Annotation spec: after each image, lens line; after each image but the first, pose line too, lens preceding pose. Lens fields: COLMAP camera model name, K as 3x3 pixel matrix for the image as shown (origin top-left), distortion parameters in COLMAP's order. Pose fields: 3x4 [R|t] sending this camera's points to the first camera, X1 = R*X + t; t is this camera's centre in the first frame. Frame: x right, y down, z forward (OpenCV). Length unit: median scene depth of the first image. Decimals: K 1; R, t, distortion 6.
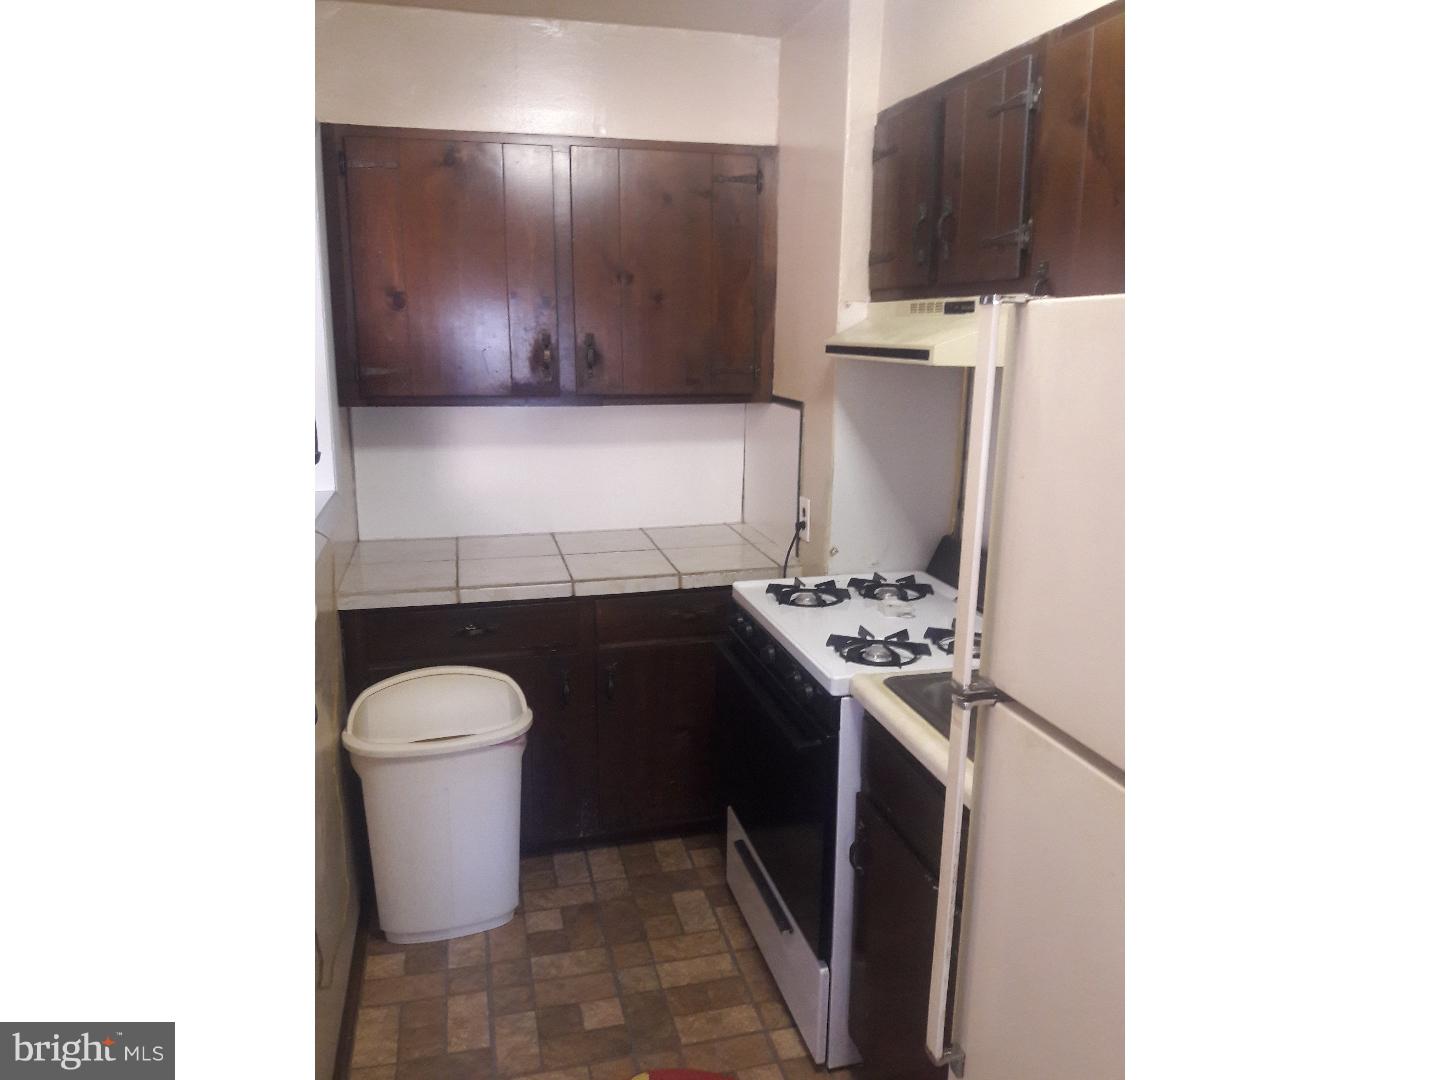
lens RADIAL K [[954.1, 0, 715.1], [0, 954.1, 555.7], [0, 0, 1]] dist [0.085819, -0.279922]
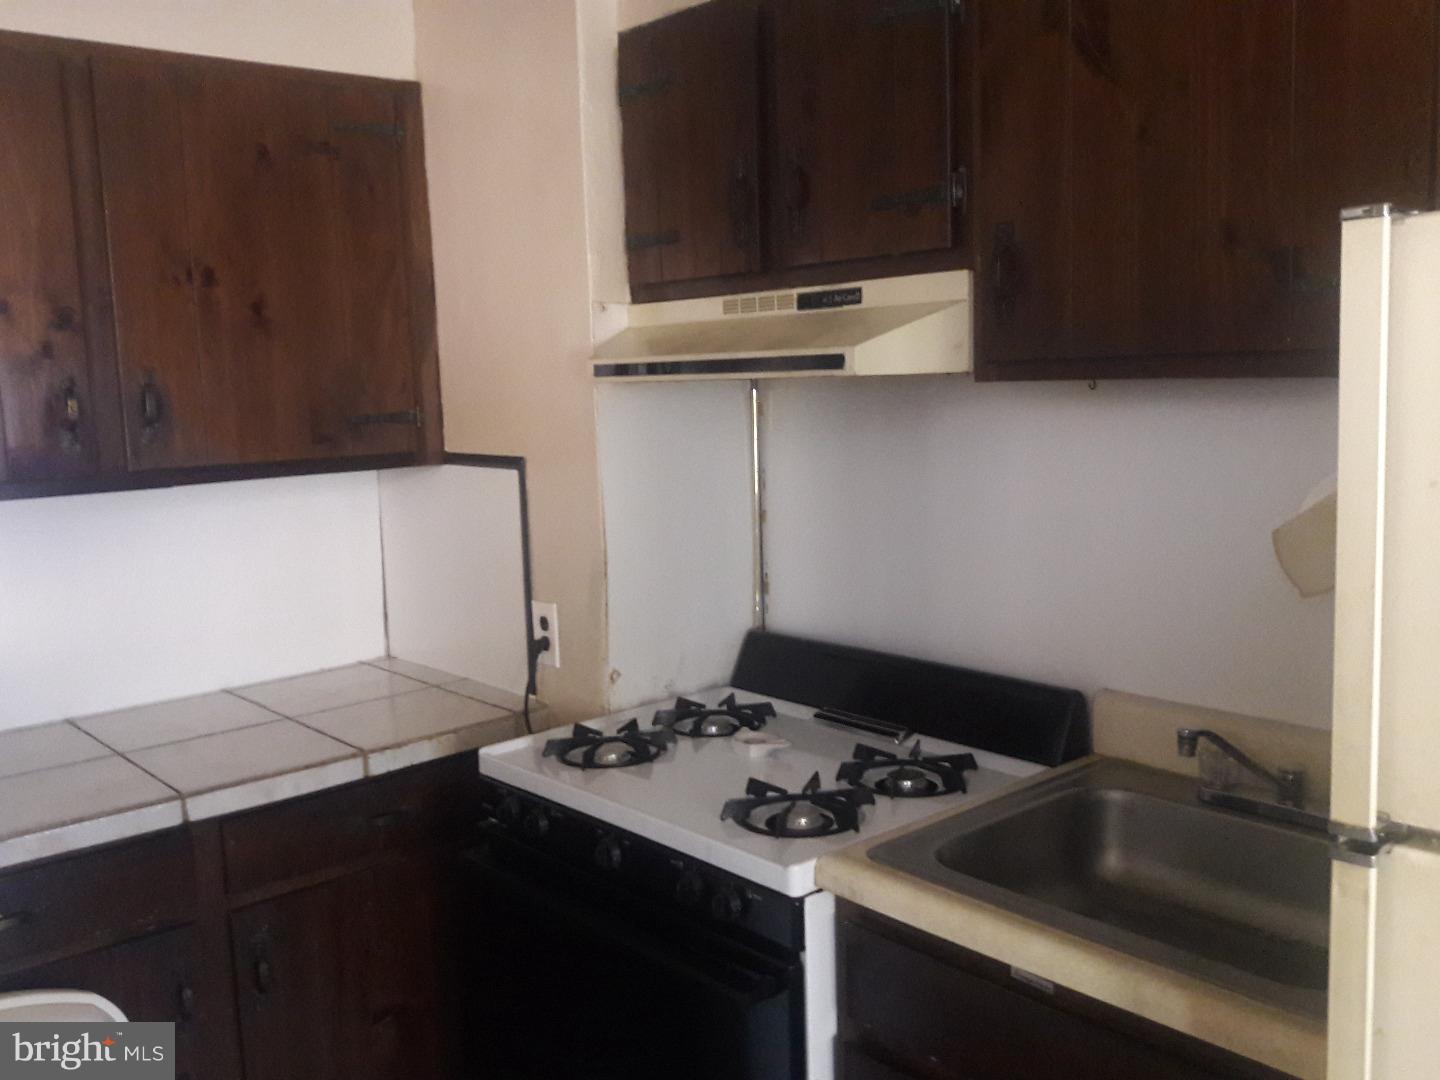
lens RADIAL K [[1304.9, 0, 725.4], [0, 1304.9, 531.8], [0, 0, 1]] dist [0.162831, -0.376393]
pose [[0.900042, -0.092324, 0.425911, -0.181778], [0.140616, 0.986554, -0.083298, -0.016700], [-0.412494, 0.134862, 0.900923, 0.146395]]
